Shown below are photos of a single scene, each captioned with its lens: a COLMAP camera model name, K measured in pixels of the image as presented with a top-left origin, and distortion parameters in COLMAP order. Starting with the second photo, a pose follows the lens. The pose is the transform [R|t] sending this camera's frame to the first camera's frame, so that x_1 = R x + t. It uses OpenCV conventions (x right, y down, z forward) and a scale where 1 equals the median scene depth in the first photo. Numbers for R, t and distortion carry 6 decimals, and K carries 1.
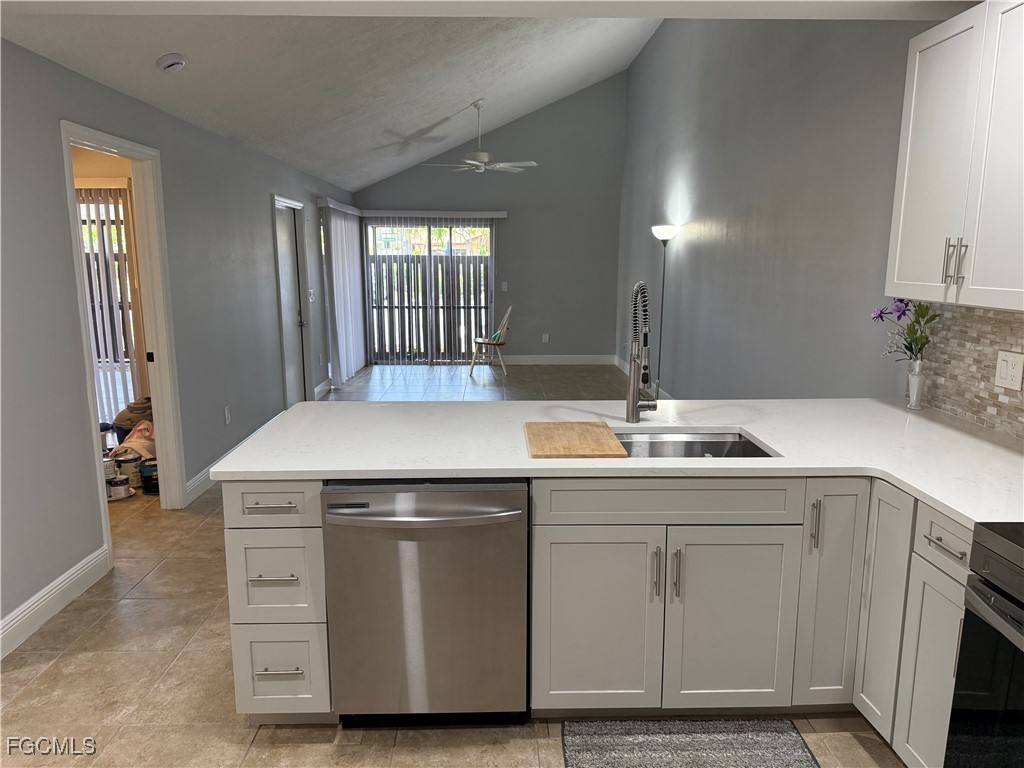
lens RADIAL K [[722.4, 0, 511.8], [0, 722.4, 389.1], [0, 0, 1]] dist [0.048865, -0.053396]
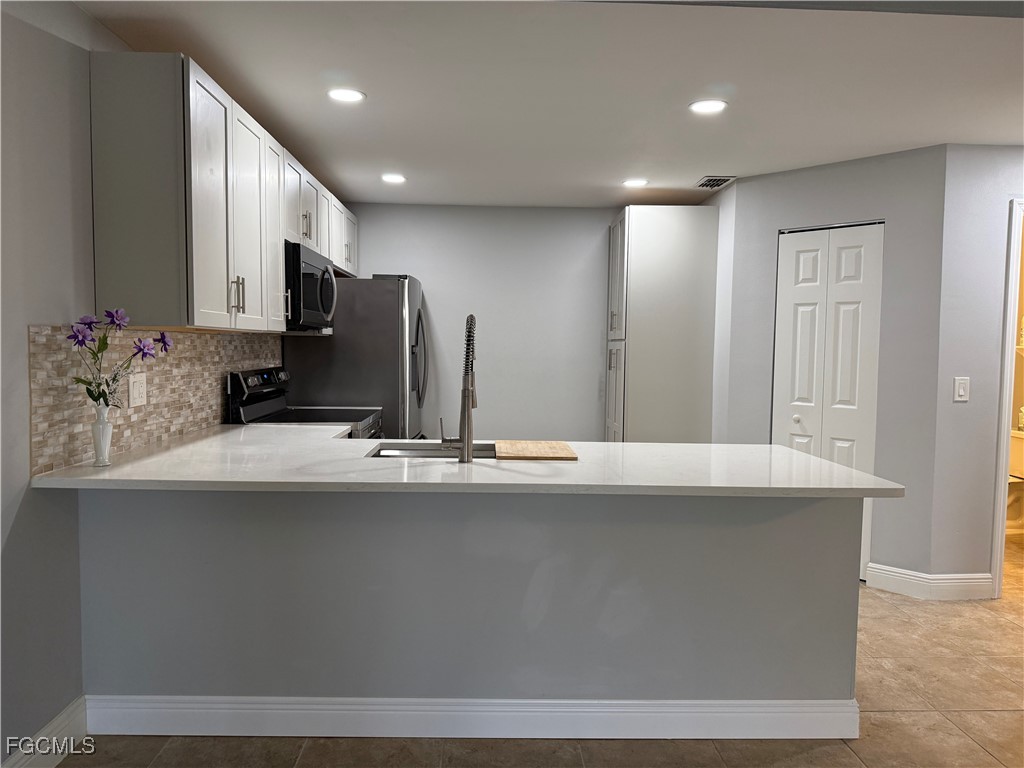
lens RADIAL K [[722.4, 0, 511.8], [0, 722.4, 389.1], [0, 0, 1]] dist [0.048865, -0.053396]
pose [[-0.999826, -0.016094, -0.009416, 0.122536], [-0.017903, 0.969723, 0.243549, -0.284300], [0.005211, 0.243675, -0.969843, 1.938435]]
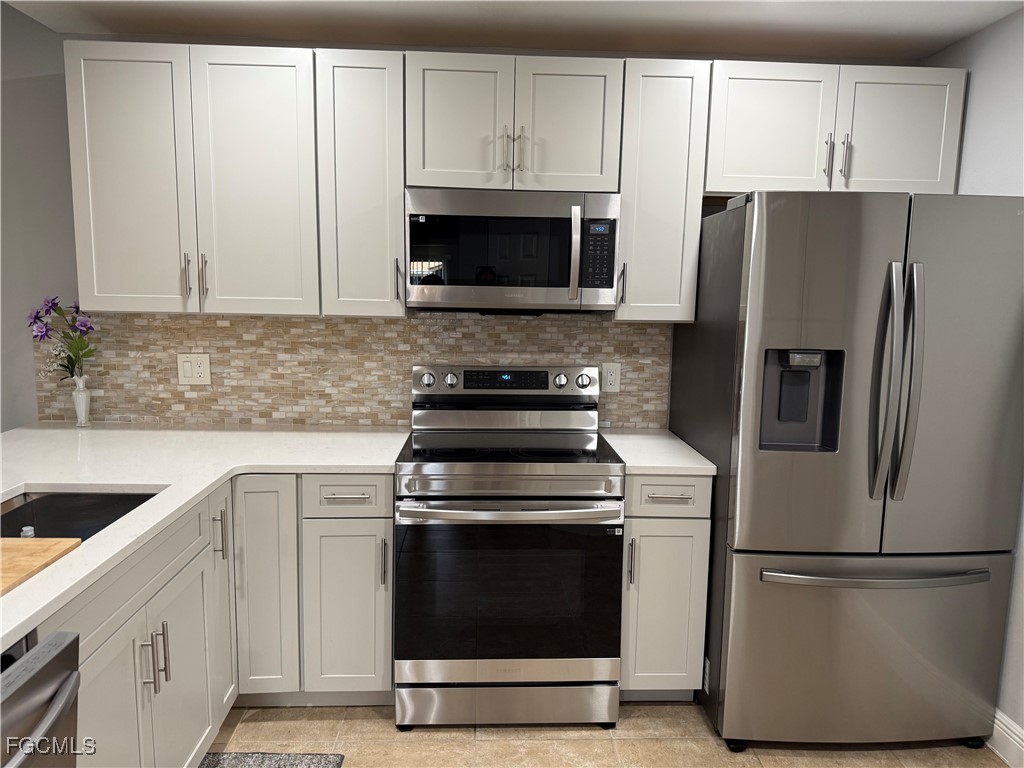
lens RADIAL K [[722.4, 0, 511.8], [0, 722.4, 389.1], [0, 0, 1]] dist [0.048865, -0.053396]
pose [[-0.028083, -0.140112, 0.989737, -0.456235], [0.163777, 0.976103, 0.142829, -0.072896], [-0.986098, 0.166108, -0.004465, 0.481974]]
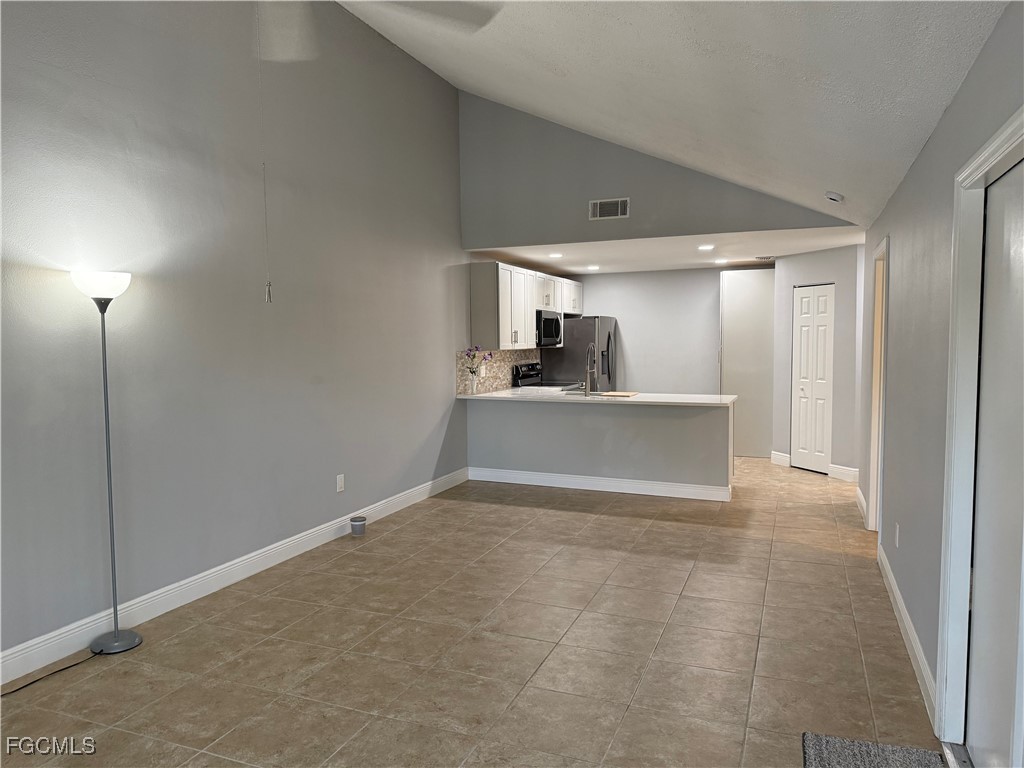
lens RADIAL K [[722.4, 0, 511.8], [0, 722.4, 389.1], [0, 0, 1]] dist [0.048865, -0.053396]
pose [[-0.919602, -0.022112, 0.392228, -0.624912], [0.078235, 0.968108, 0.238006, -0.644340], [-0.384982, 0.249557, -0.888544, 3.527241]]
